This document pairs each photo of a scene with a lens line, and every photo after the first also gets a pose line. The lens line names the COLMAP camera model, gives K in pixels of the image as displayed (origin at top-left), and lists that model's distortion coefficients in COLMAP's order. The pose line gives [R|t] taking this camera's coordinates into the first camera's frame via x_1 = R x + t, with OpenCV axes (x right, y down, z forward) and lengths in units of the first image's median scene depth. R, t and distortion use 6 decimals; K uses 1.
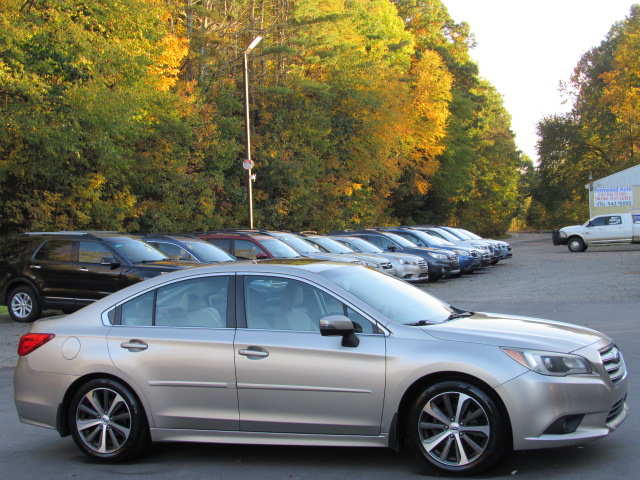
lens RADIAL K [[1188.2, 0, 313.6], [0, 1188.2, 240.6], [0, 0, 1]] dist [-0.143580, 0.000000]
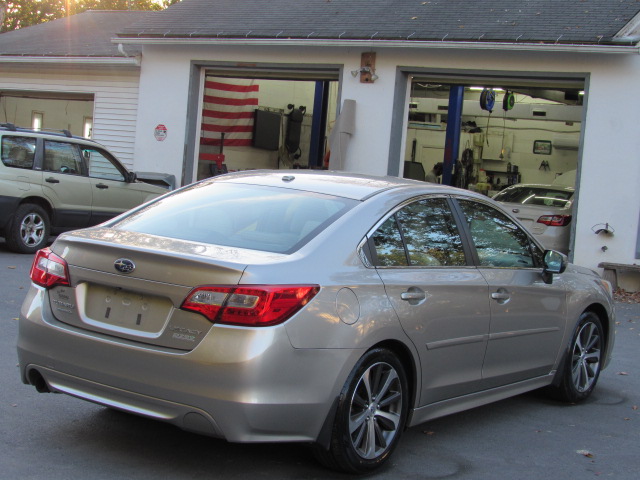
lens RADIAL K [[1188.2, 0, 315.3], [0, 1188.2, 240.1], [0, 0, 1]] dist [-0.143580, 0.000000]
pose [[0.214539, -0.015400, 0.976594, -0.838005], [-0.092346, 0.995077, 0.035978, 0.035822], [-0.972340, -0.097903, 0.212061, 0.900785]]
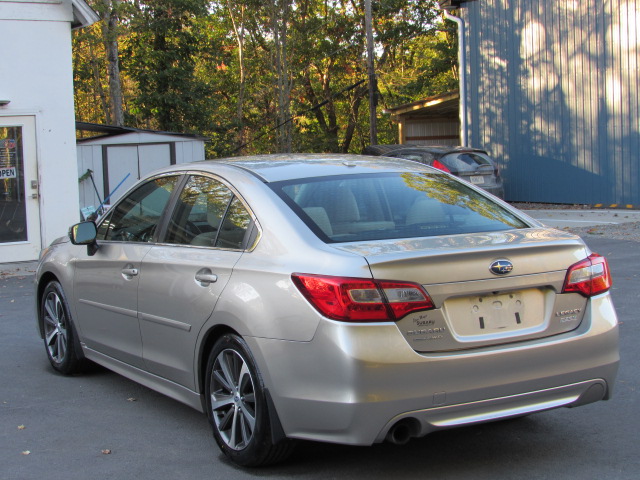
lens RADIAL K [[1188.2, 0, 313.4], [0, 1188.2, 242.7], [0, 0, 1]] dist [-0.143580, 0.000000]
pose [[-0.802895, 0.010715, 0.596024, -0.520914], [0.064085, 0.995596, 0.068429, 0.022067], [-0.592666, 0.093137, -0.800045, 1.672294]]
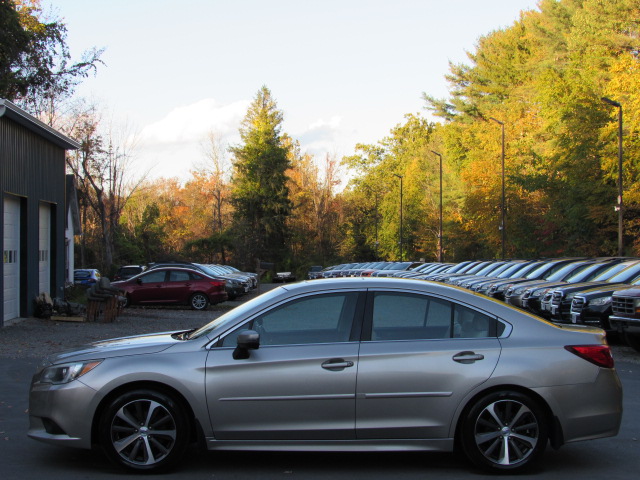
lens RADIAL K [[1188.2, 0, 314.8], [0, 1188.2, 237.7], [0, 0, 1]] dist [-0.143580, 0.000000]
pose [[-0.901961, 0.030547, -0.430736, 0.475861], [0.029875, 0.999519, 0.008325, -0.031260], [0.430784, -0.005360, -0.902439, 2.030605]]
